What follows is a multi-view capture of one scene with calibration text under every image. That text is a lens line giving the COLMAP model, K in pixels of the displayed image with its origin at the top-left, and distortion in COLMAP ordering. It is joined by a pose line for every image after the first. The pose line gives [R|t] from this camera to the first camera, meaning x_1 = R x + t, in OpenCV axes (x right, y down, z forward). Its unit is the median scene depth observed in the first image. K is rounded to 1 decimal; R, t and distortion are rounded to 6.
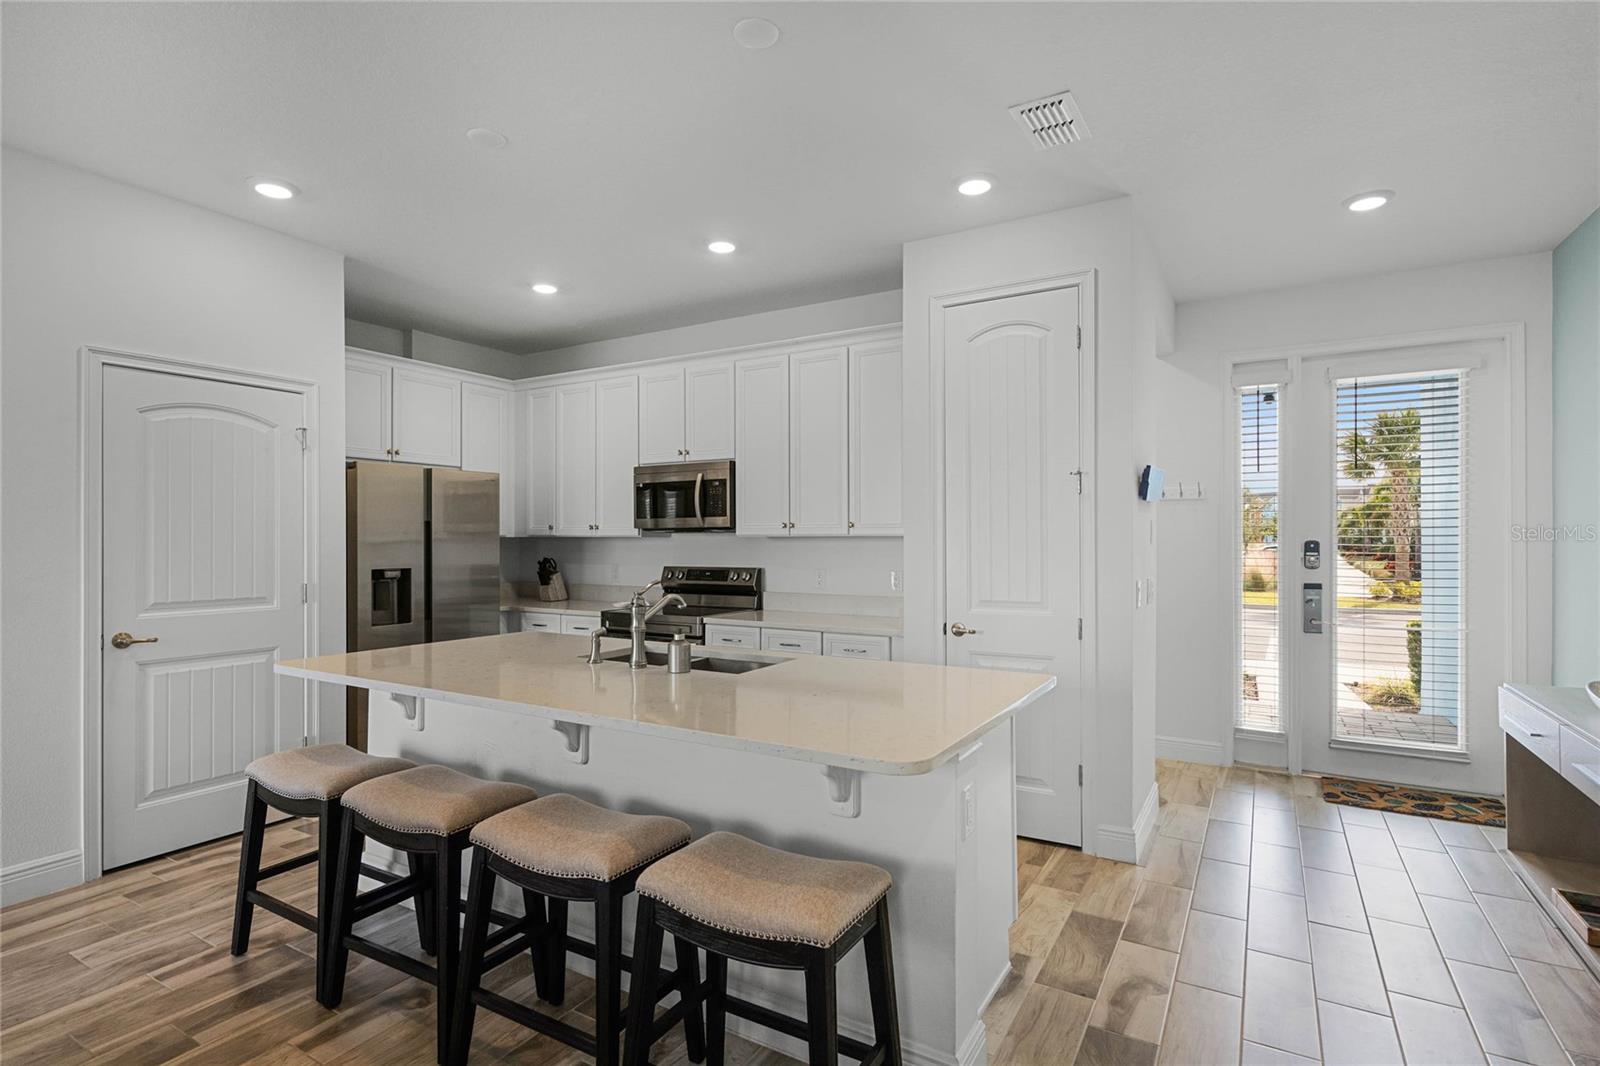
lens RADIAL K [[782.3, 0, 789.3], [0, 782.3, 537.0], [0, 0, 1]] dist [0.007484, 0.001336]
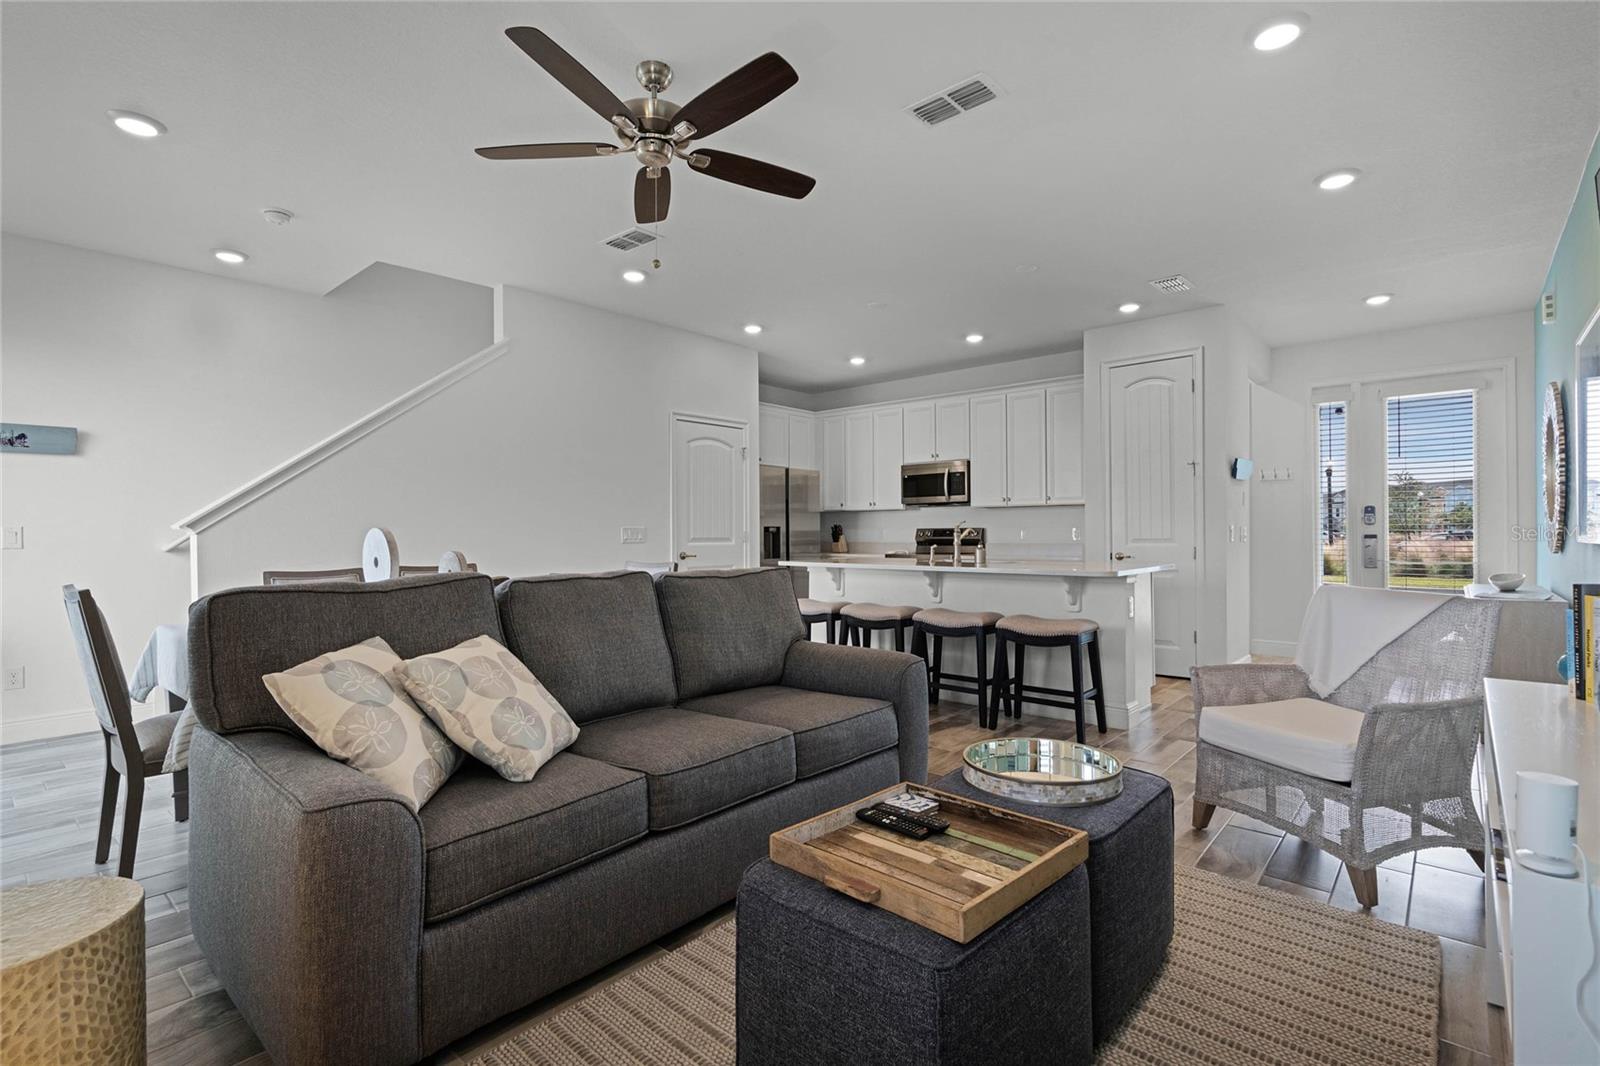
lens RADIAL K [[733.8, 0, 801.5], [0, 733.8, 531.2], [0, 0, 1]] dist [0.008345, -0.002089]
pose [[0.984385, -0.003566, -0.175993, -0.144122], [0.003490, 0.999994, -0.000739, 0.048030], [0.175995, 0.000113, 0.984391, -0.546077]]
